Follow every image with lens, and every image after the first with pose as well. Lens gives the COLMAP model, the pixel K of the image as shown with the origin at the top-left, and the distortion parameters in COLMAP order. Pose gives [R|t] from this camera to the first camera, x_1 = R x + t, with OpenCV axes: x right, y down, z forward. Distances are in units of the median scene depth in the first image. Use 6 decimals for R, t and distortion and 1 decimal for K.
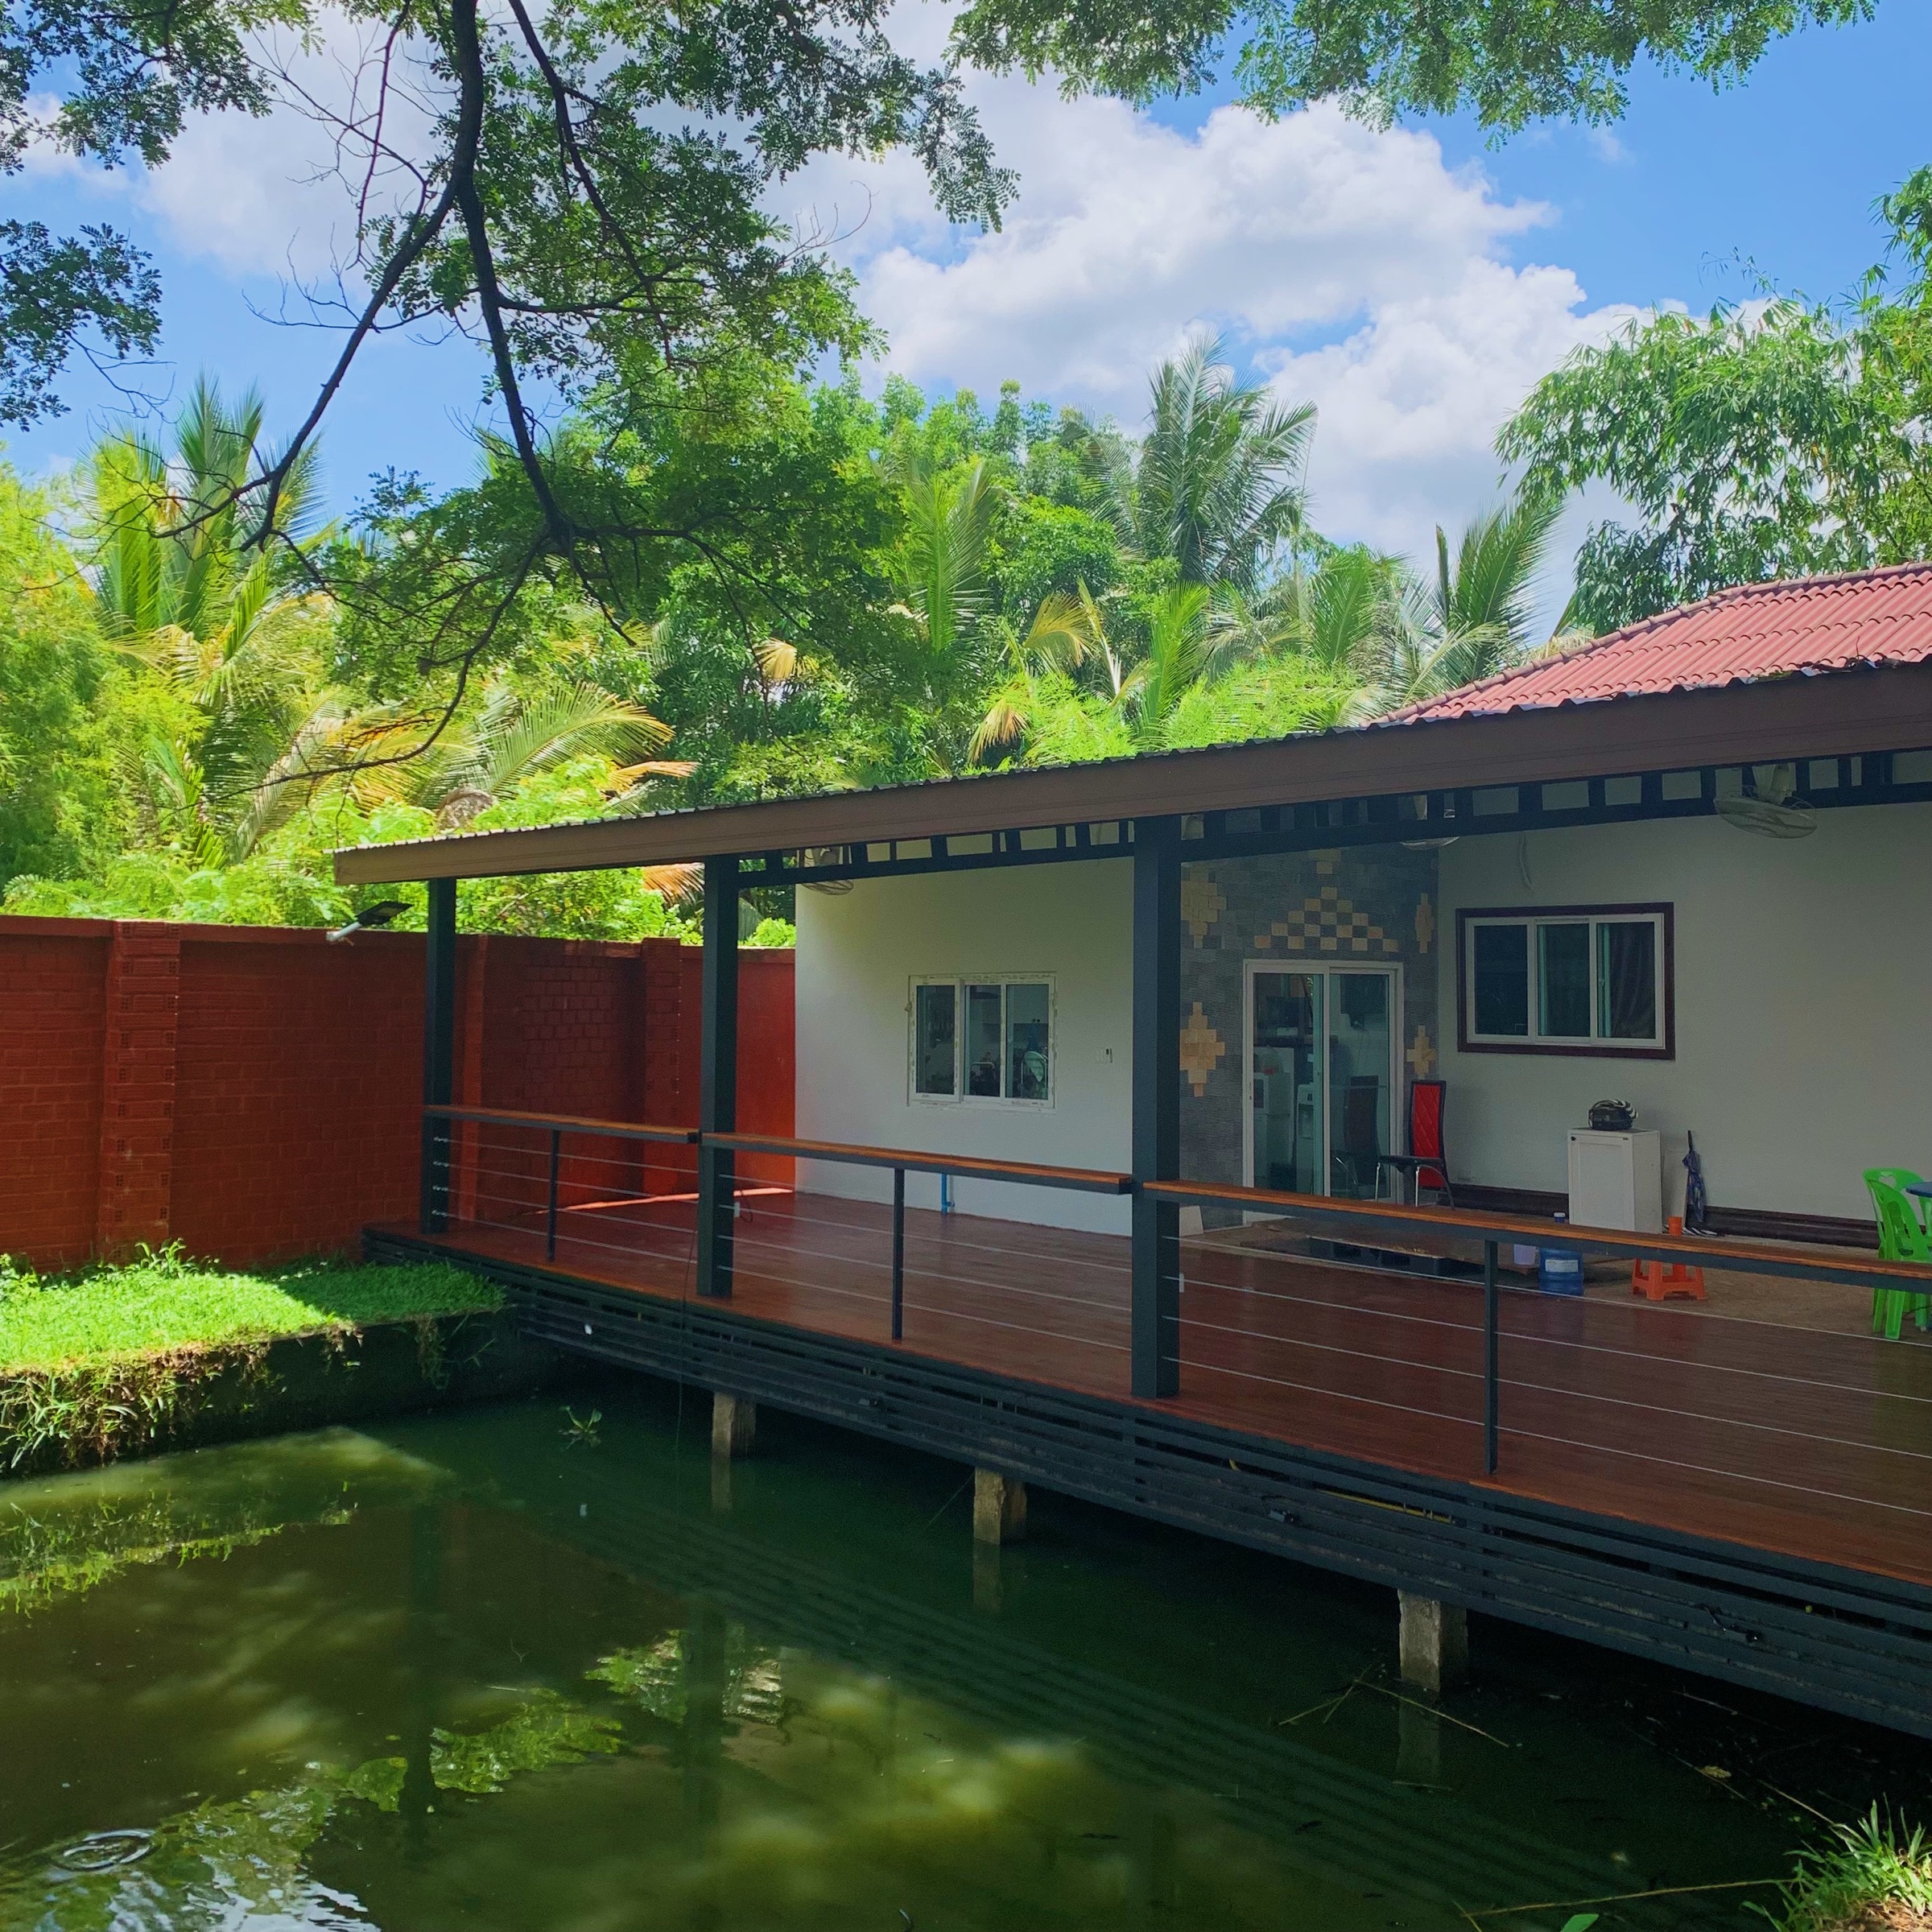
lens RADIAL K [[1912.6, 0, 966.0], [0, 1912.6, 966.0], [0, 0, 1]] dist [0.004705, 0.010897]
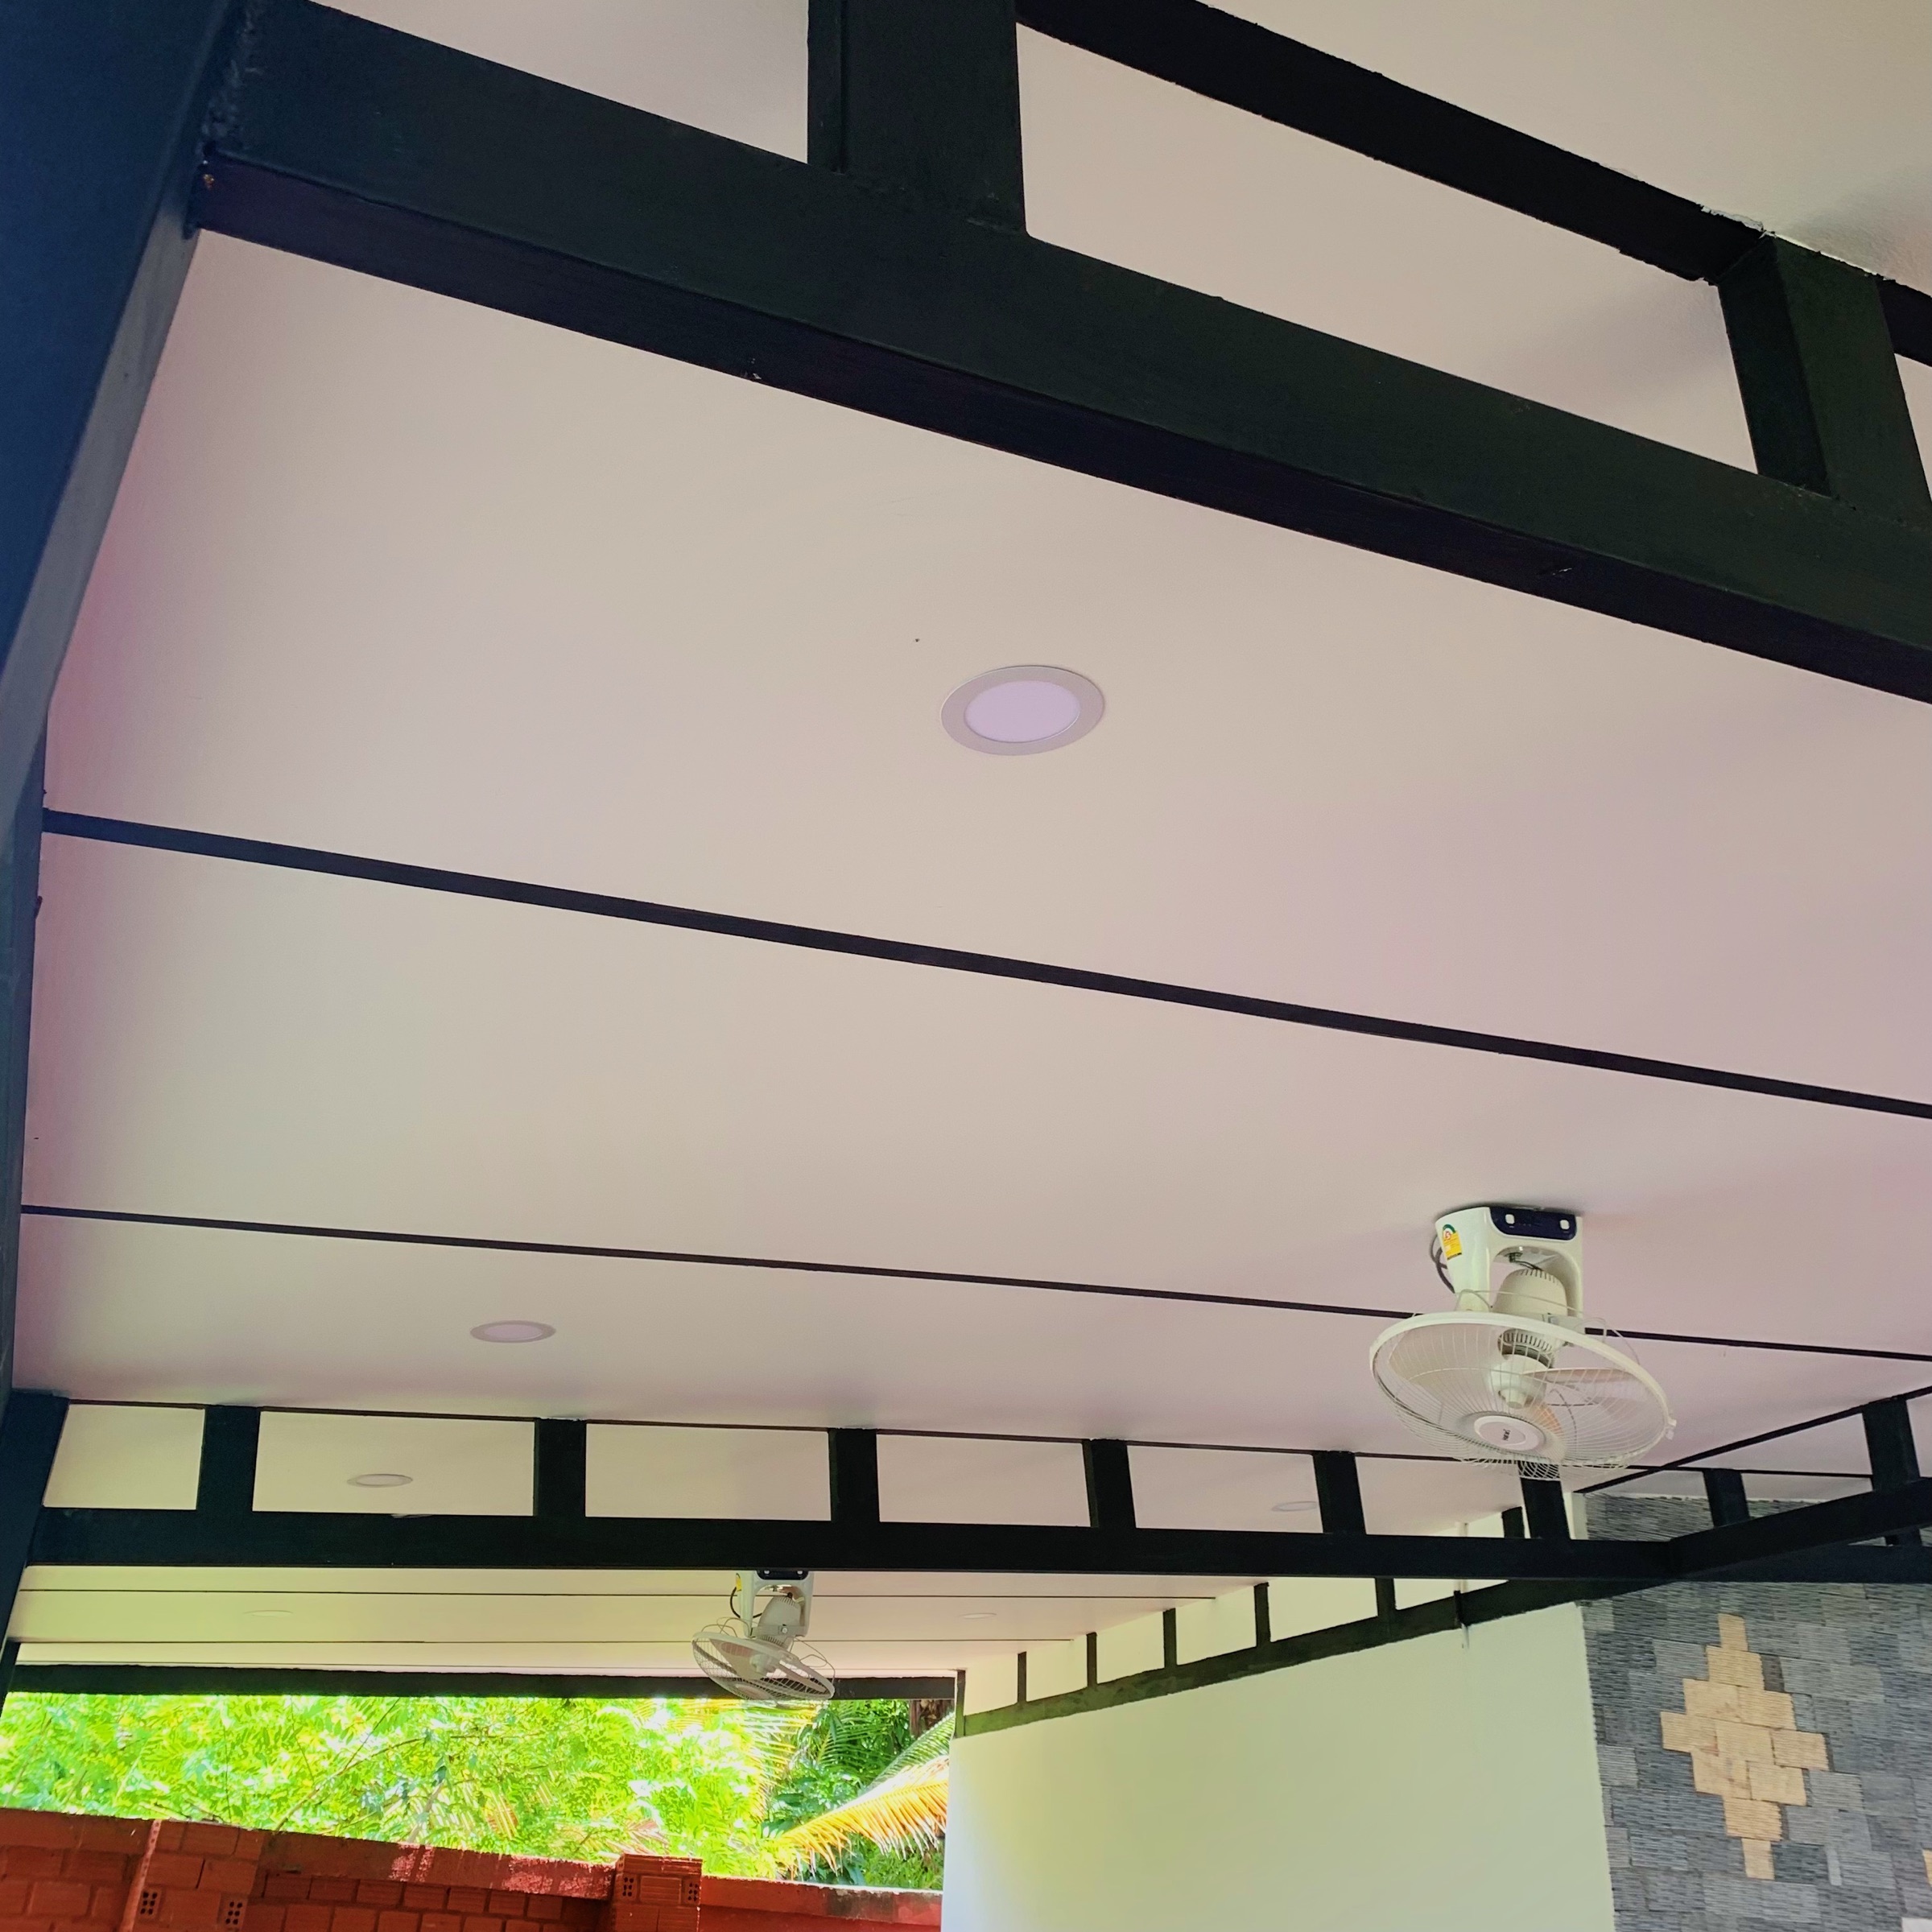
lens RADIAL K [[1912.6, 0, 966.0], [0, 1912.6, 966.0], [0, 0, 1]] dist [0.004705, 0.010897]
pose [[0.953353, -0.115544, -0.278869, 0.094040], [-0.029384, 0.883931, -0.466693, 0.012024], [0.300425, 0.453118, 0.839303, 0.535655]]
